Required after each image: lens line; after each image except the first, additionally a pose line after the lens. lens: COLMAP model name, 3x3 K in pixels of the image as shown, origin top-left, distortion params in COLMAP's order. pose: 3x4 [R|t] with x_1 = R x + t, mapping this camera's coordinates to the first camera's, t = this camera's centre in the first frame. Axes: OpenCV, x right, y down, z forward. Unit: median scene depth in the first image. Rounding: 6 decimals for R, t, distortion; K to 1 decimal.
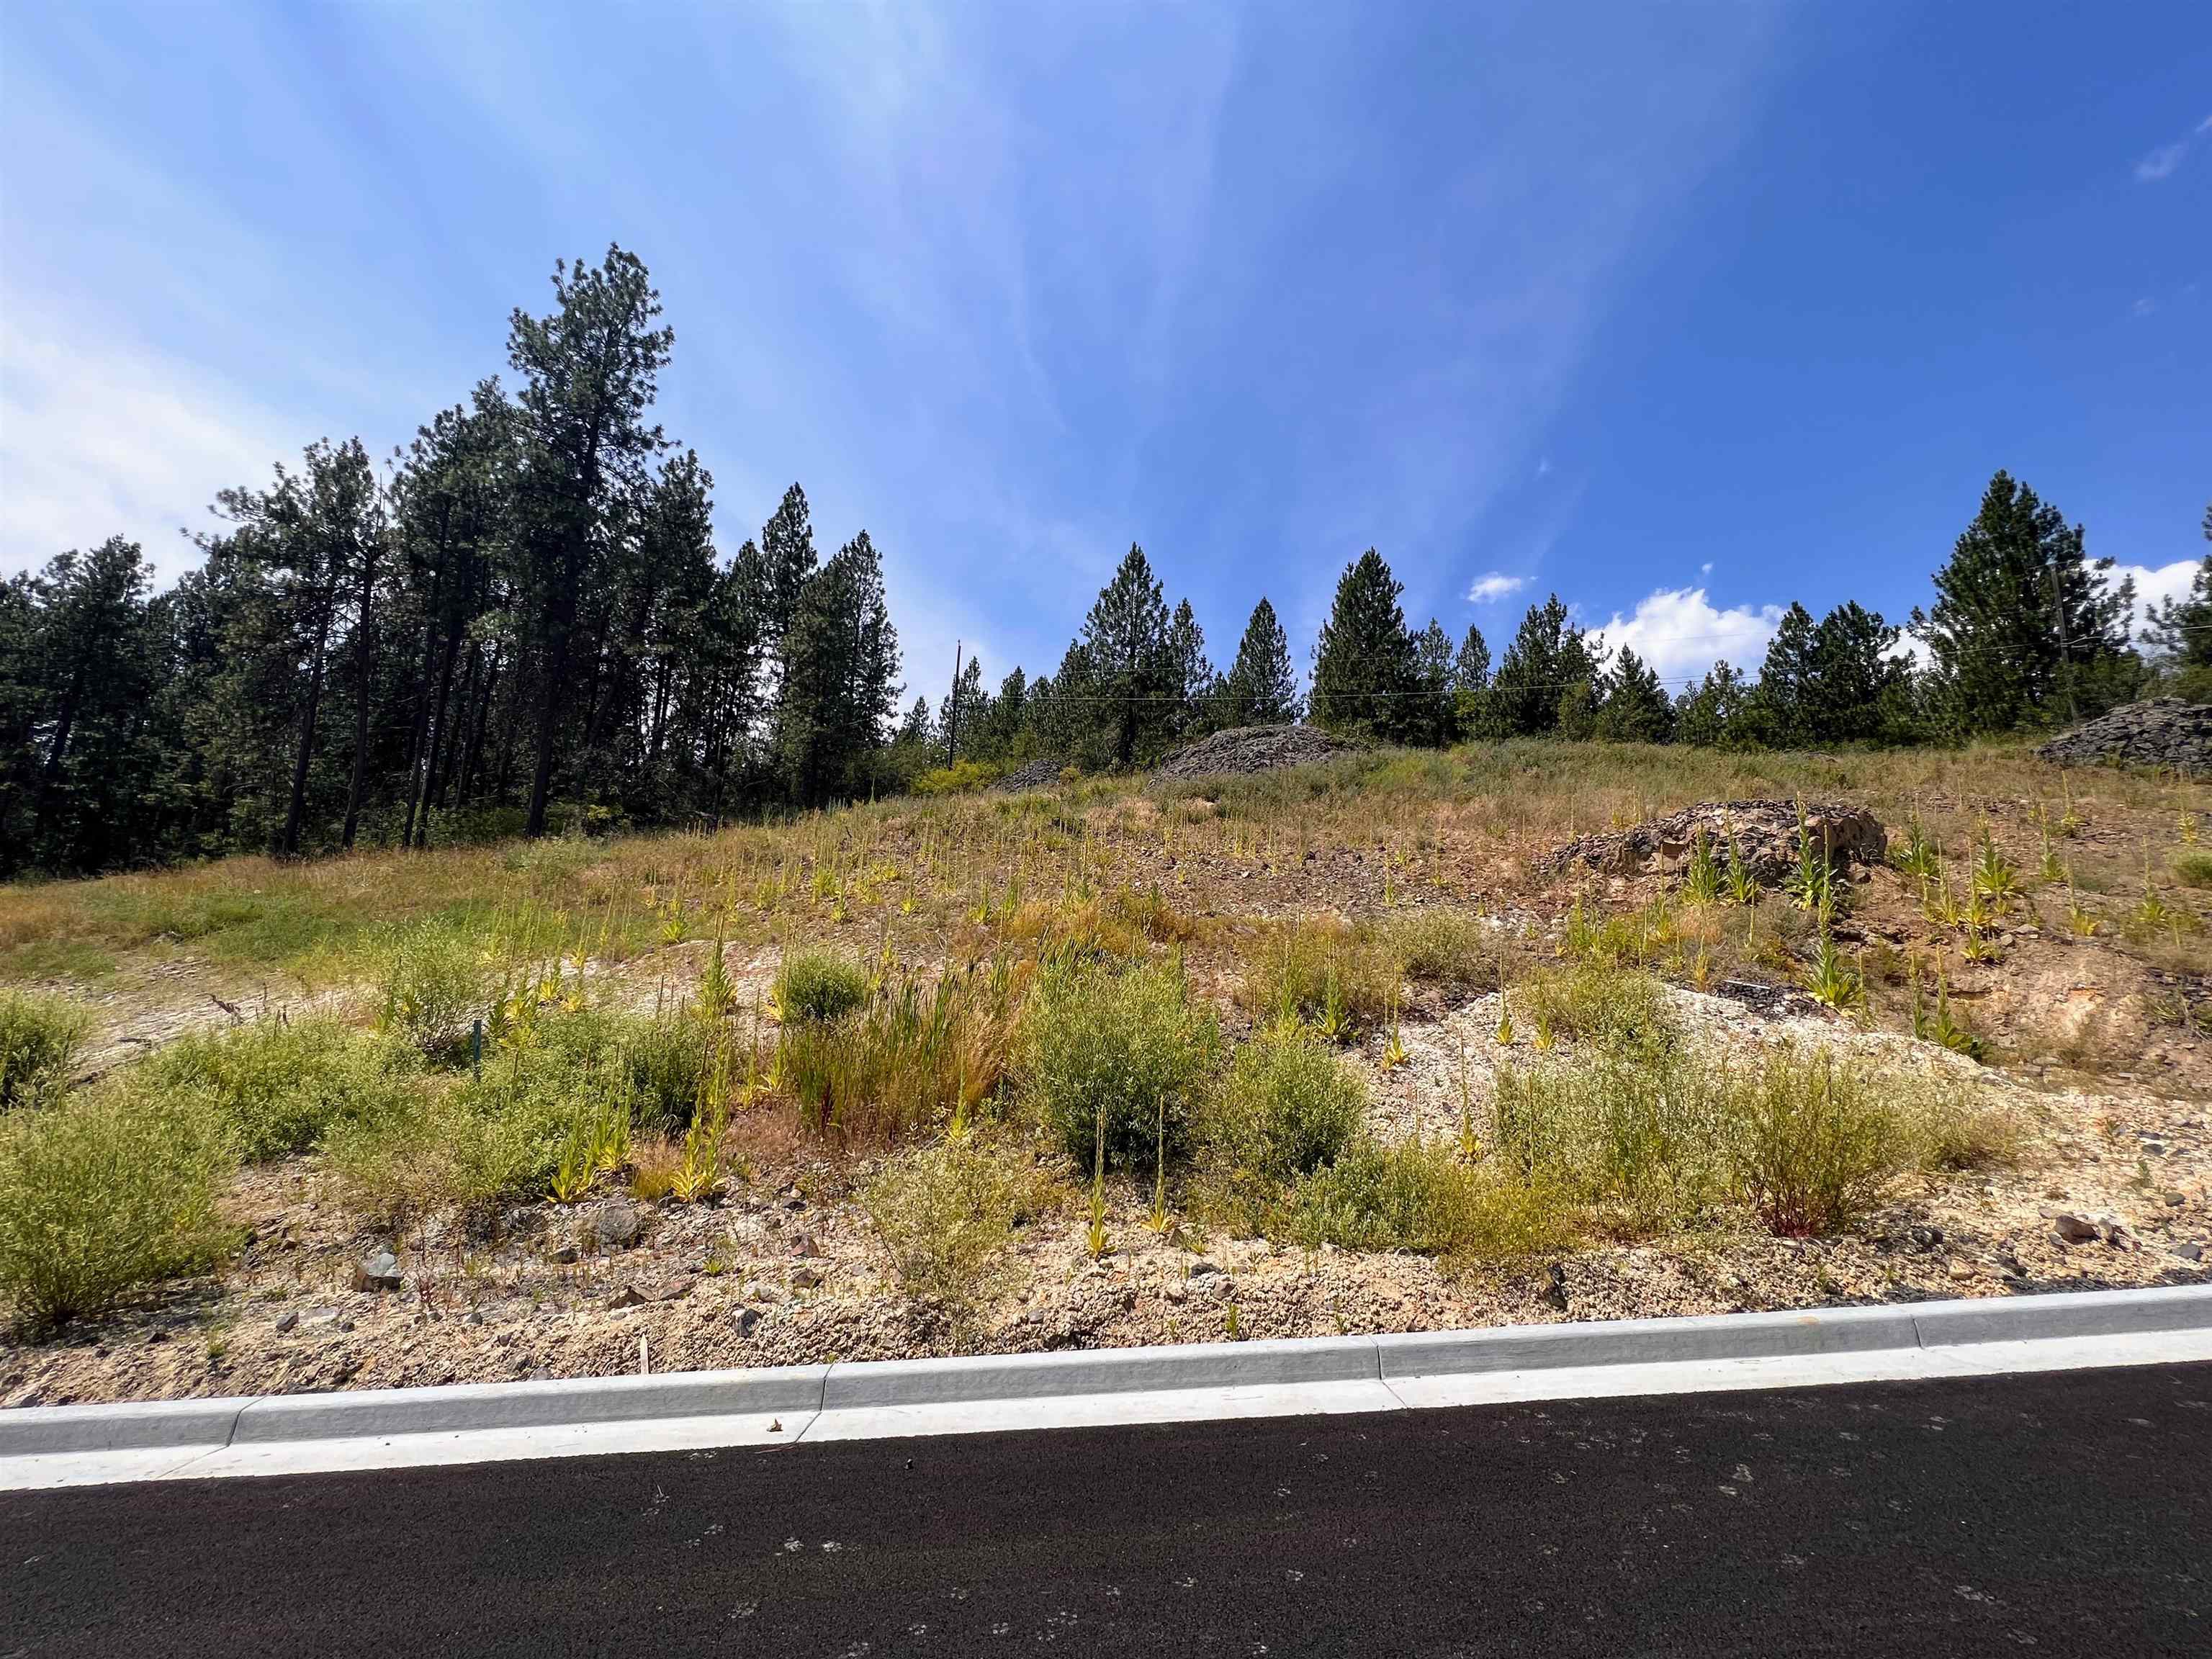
lens RADIAL K [[890.8, 0, 1102.2], [0, 890.8, 829.3], [0, 0, 1]] dist [-0.002576, 0.001495]
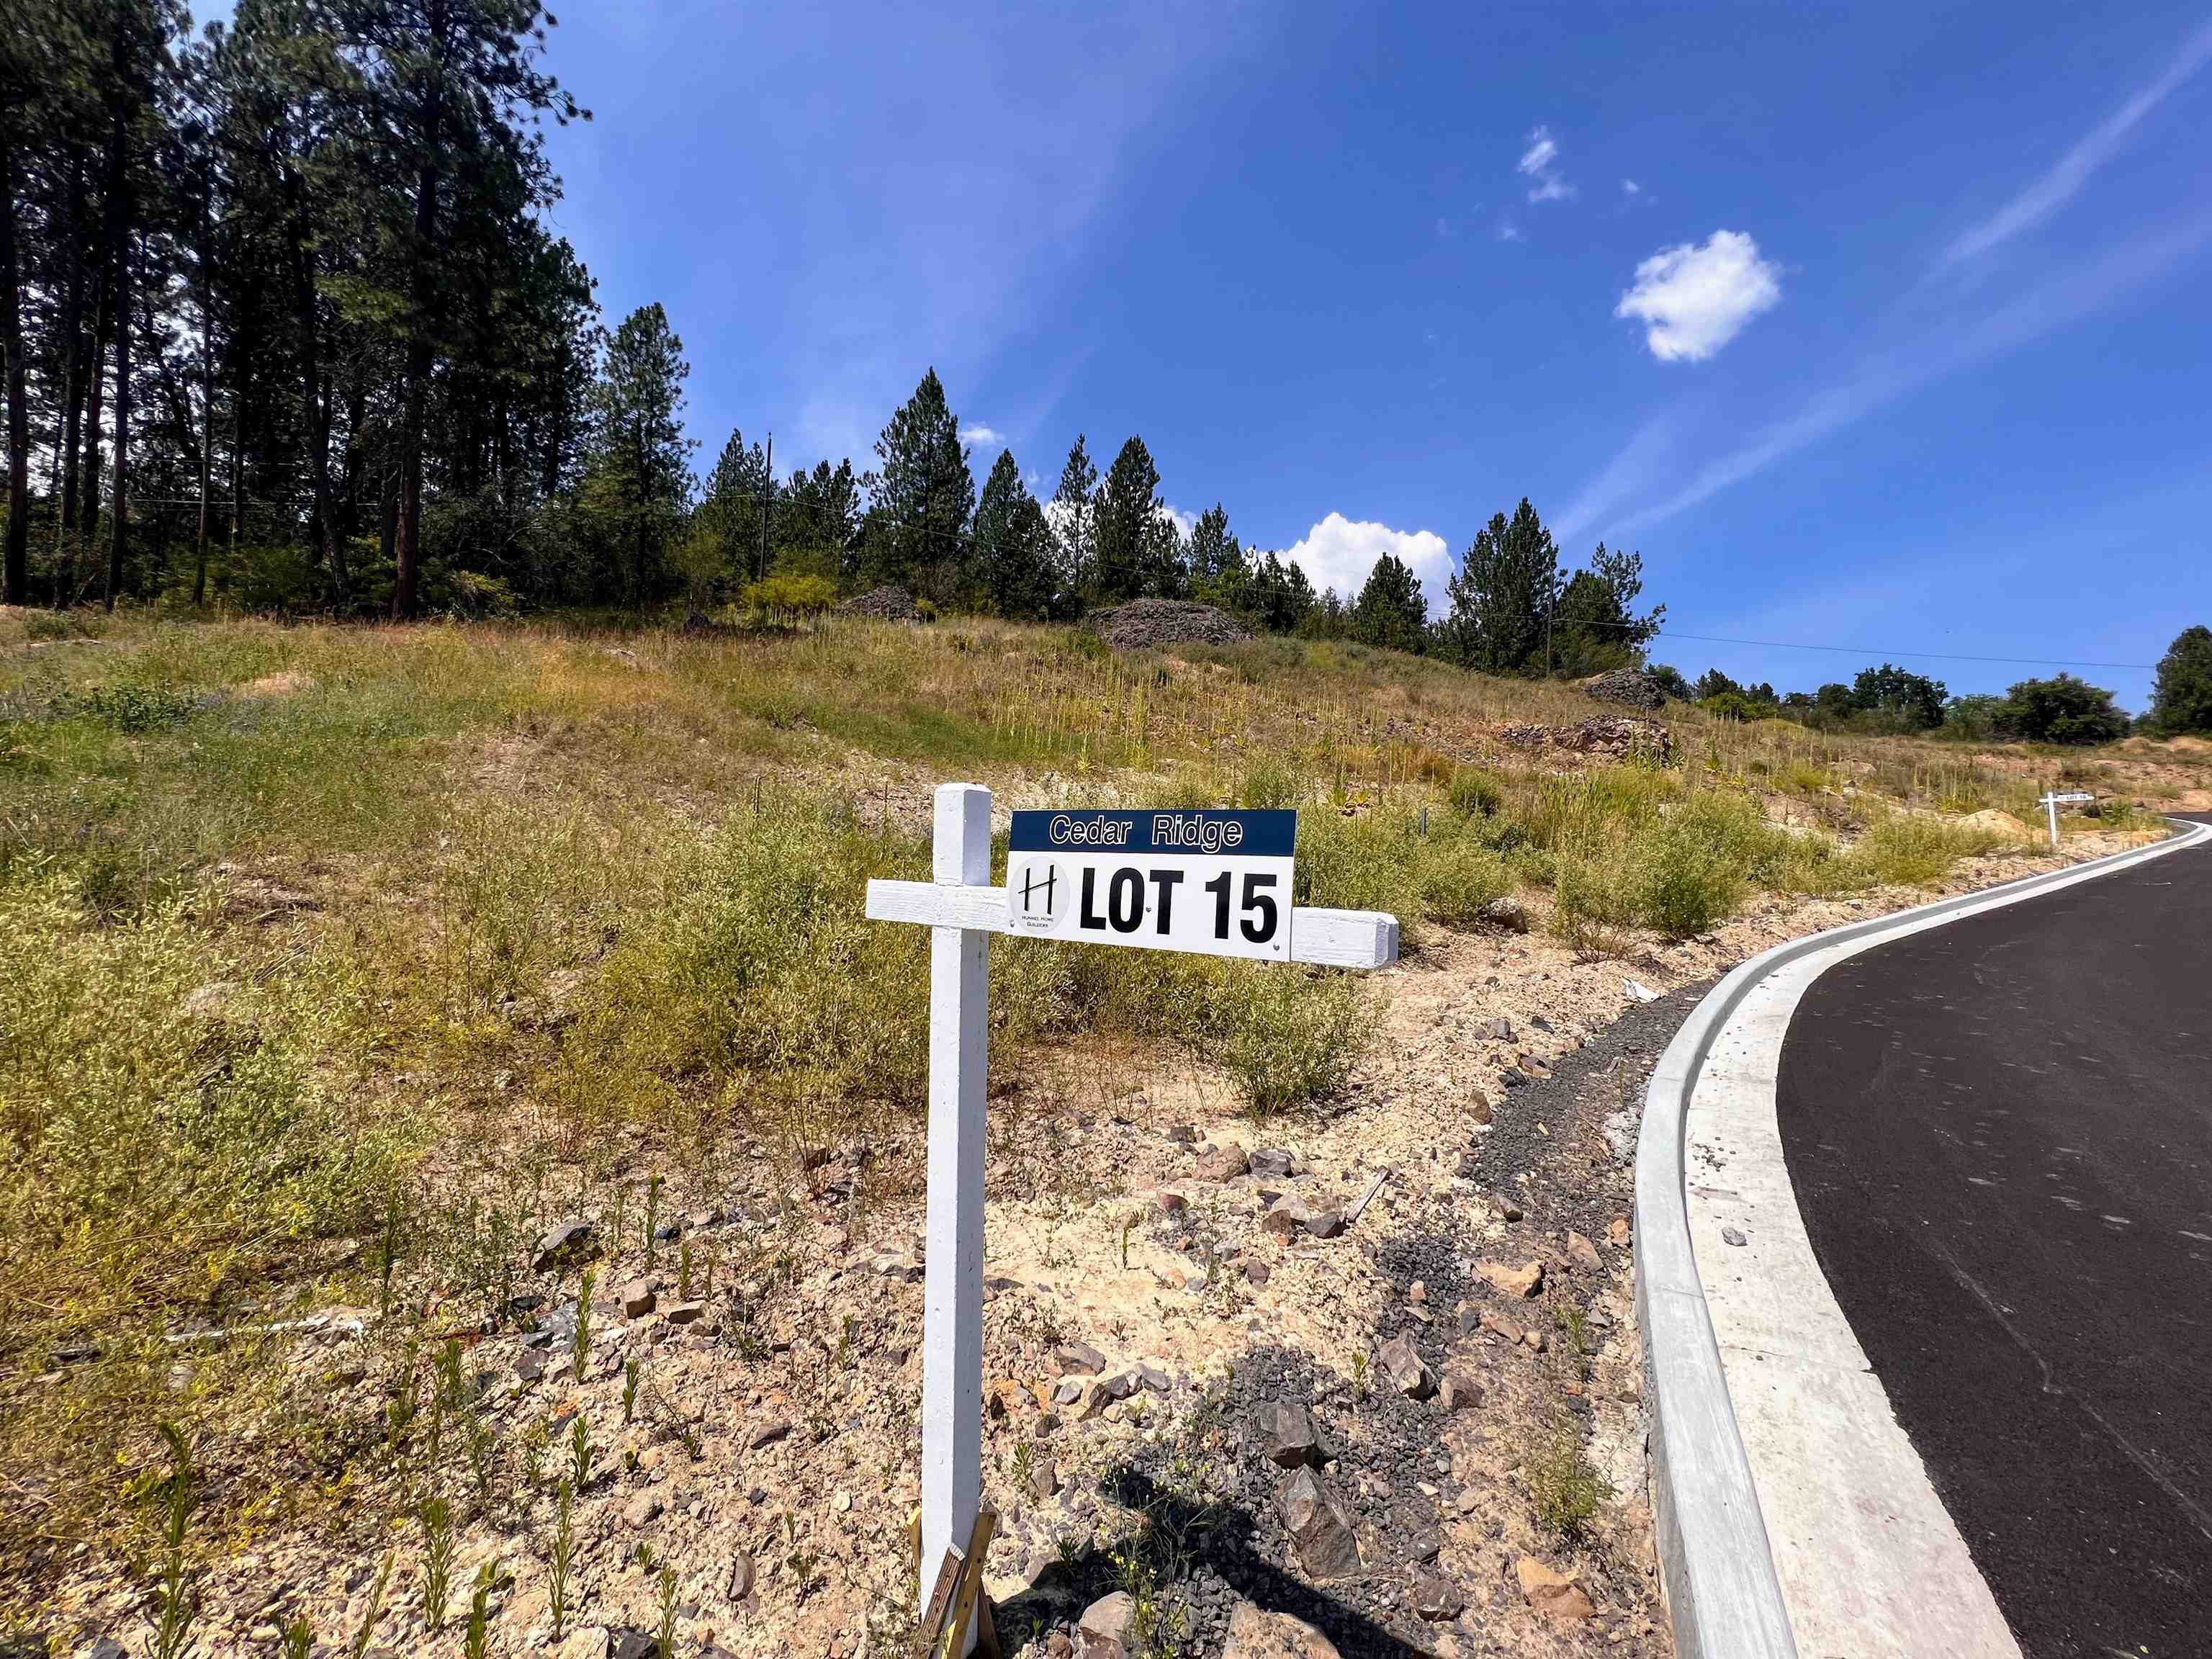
lens RADIAL K [[890.8, 0, 1096.2], [0, 890.8, 832.4], [0, 0, 1]] dist [-0.002576, 0.001495]
pose [[0.836168, 0.003617, 0.548461, -1.554437], [-0.105582, 0.982337, 0.154488, 0.047429], [-0.538215, -0.187085, 0.821781, 0.003200]]
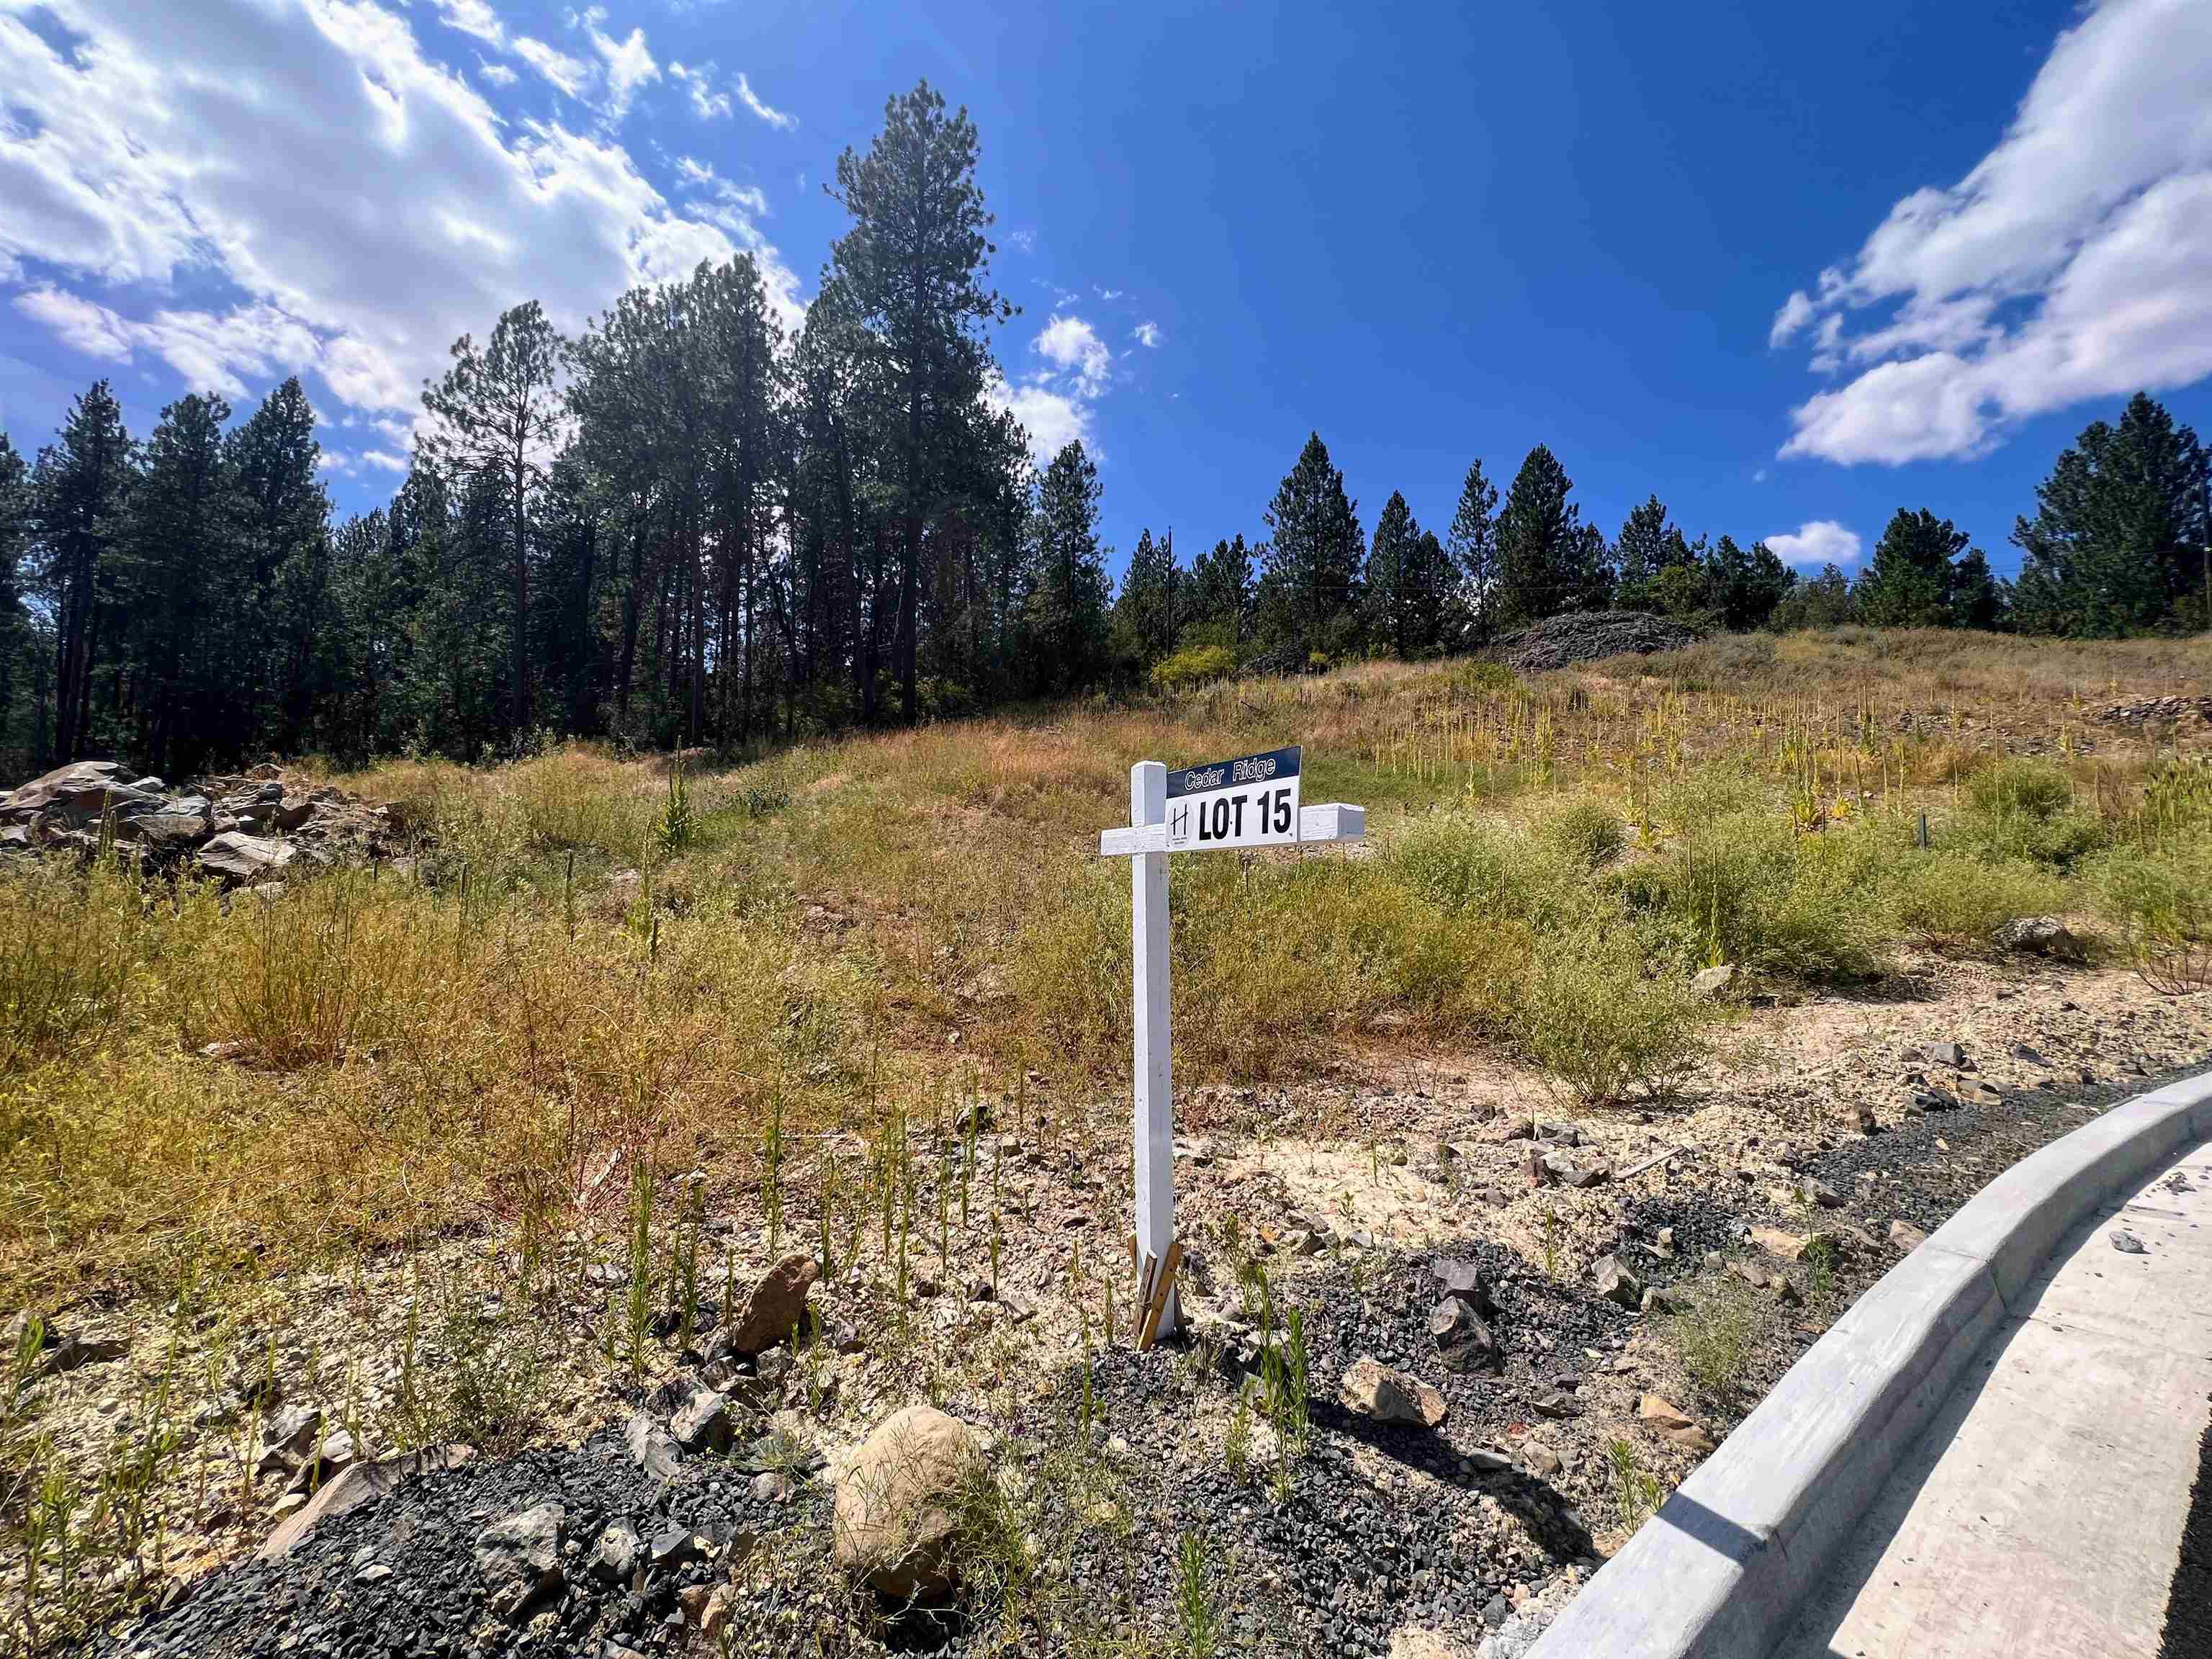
lens RADIAL K [[882.7, 0, 1098.9], [0, 882.7, 831.2], [0, 0, 1]] dist [0.000735, 0.000696]
pose [[0.991791, -0.020874, 0.126153, -1.538456], [0.006068, 0.993157, 0.116628, 0.053613], [-0.127724, -0.114905, 0.985131, -0.066196]]
